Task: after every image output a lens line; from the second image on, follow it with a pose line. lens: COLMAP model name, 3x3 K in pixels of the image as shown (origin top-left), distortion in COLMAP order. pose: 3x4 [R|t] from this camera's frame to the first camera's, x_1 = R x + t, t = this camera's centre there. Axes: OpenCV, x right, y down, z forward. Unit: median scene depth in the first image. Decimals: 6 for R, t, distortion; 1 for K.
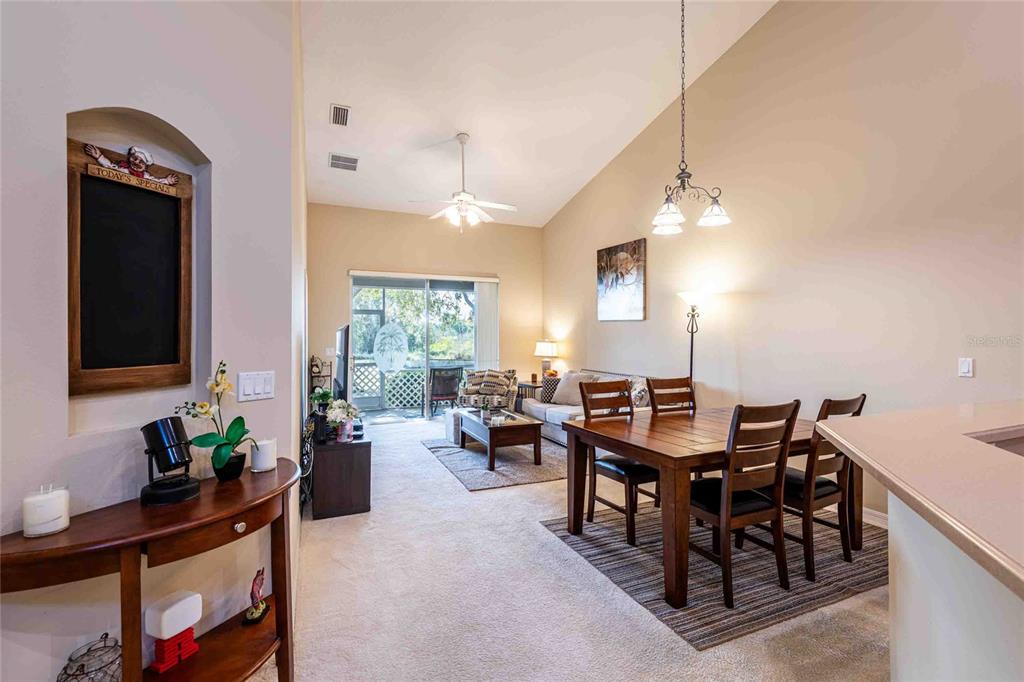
lens RADIAL K [[465.5, 0, 515.4], [0, 465.5, 331.9], [0, 0, 1]] dist [0.007261, -0.007225]
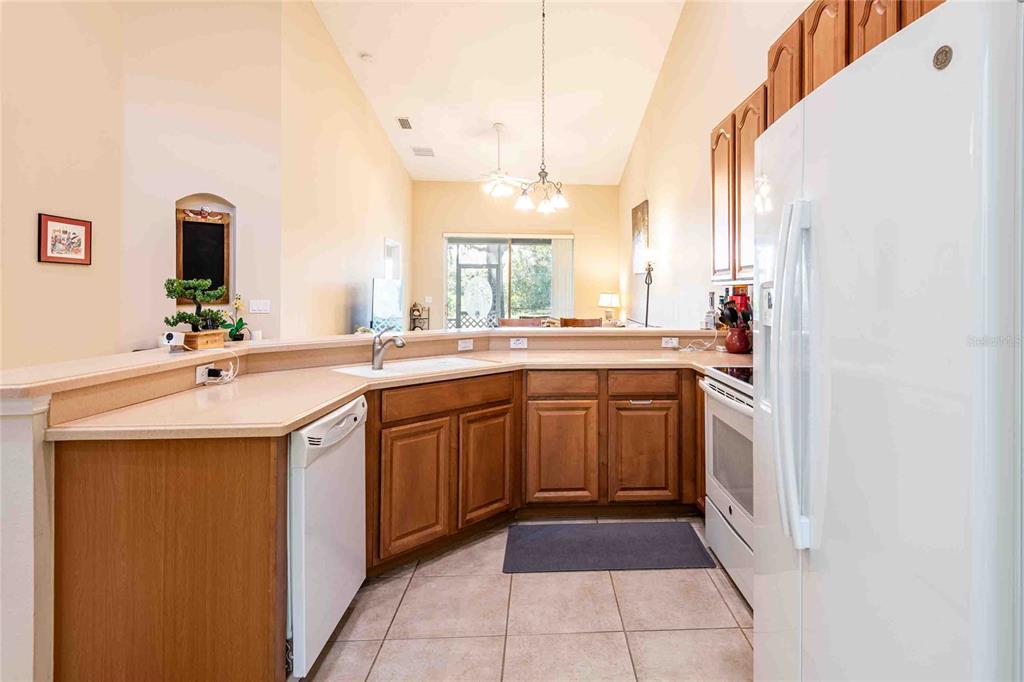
lens RADIAL K [[555.9, 0, 586.3], [0, 555.9, 287.2], [0, 0, 1]] dist [0.002774, -0.000610]
pose [[0.944956, 0.004007, -0.327172, 0.706352], [-0.002949, 0.999989, 0.003728, 0.004238], [0.327183, -0.002558, 0.944957, -0.383428]]
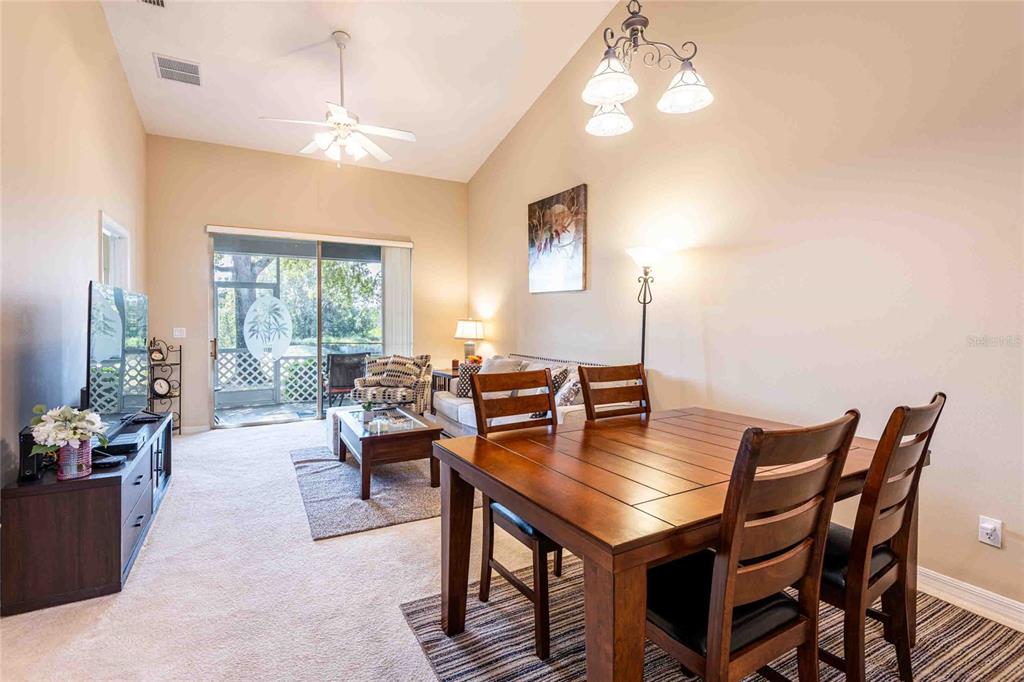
lens RADIAL K [[465.5, 0, 509.5], [0, 465.5, 324.6], [0, 0, 1]] dist [0.007261, -0.007225]
pose [[0.996176, 0.001164, 0.087360, 0.102918], [-0.002456, 0.999889, 0.014679, 0.024945], [-0.087333, -0.014838, 0.996069, 0.286090]]
